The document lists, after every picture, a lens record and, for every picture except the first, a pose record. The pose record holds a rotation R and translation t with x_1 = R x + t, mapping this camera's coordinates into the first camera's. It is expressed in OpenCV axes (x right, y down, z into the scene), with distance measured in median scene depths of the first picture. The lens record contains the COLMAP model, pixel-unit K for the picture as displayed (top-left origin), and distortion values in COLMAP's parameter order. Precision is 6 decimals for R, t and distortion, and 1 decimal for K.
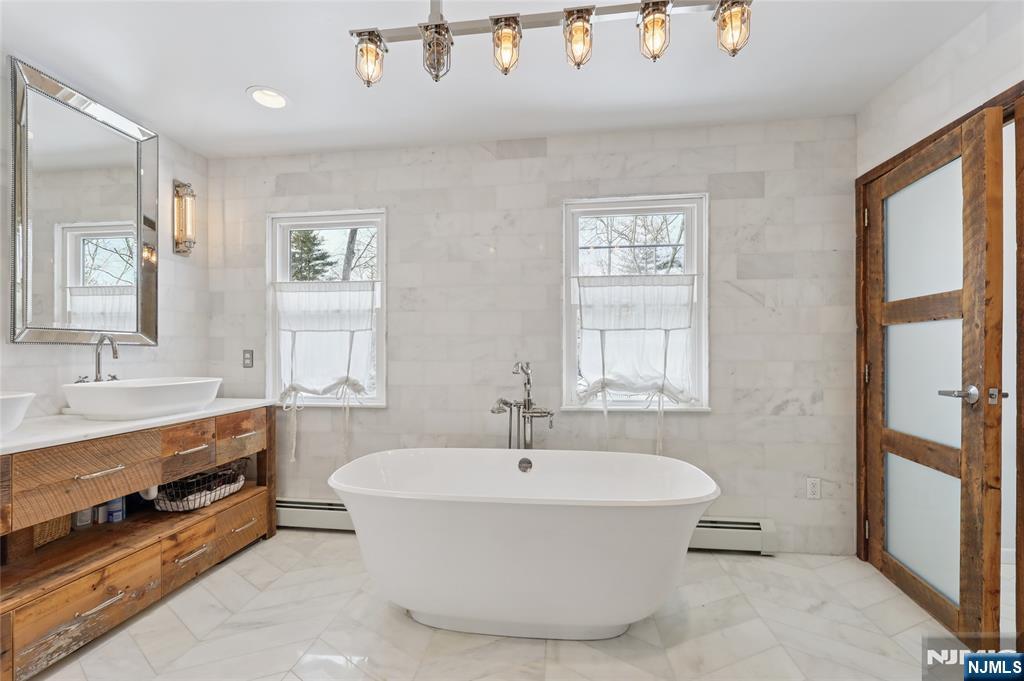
lens RADIAL K [[418.1, 0, 535.5], [0, 418.1, 350.0], [0, 0, 1]] dist [0.001802, -0.000651]
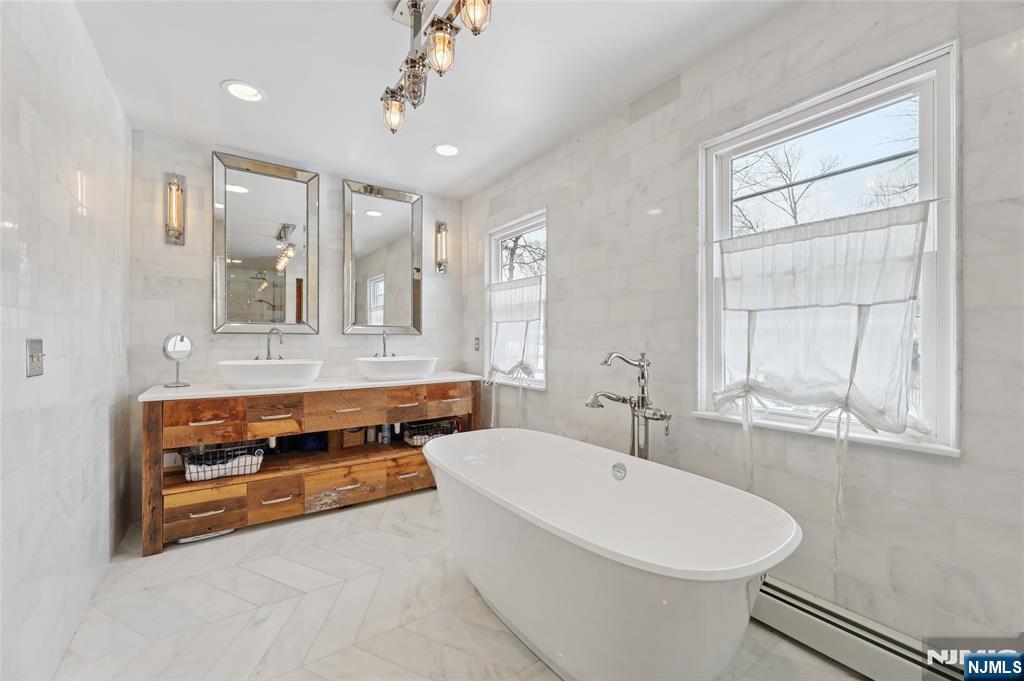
lens RADIAL K [[418.1, 0, 513.4], [0, 418.1, 339.1], [0, 0, 1]] dist [0.001802, -0.000651]
pose [[0.666165, 0.004512, -0.745791, 0.434034], [-0.000210, 0.999983, 0.005862, -0.003589], [0.745805, -0.003748, 0.666154, 0.235253]]
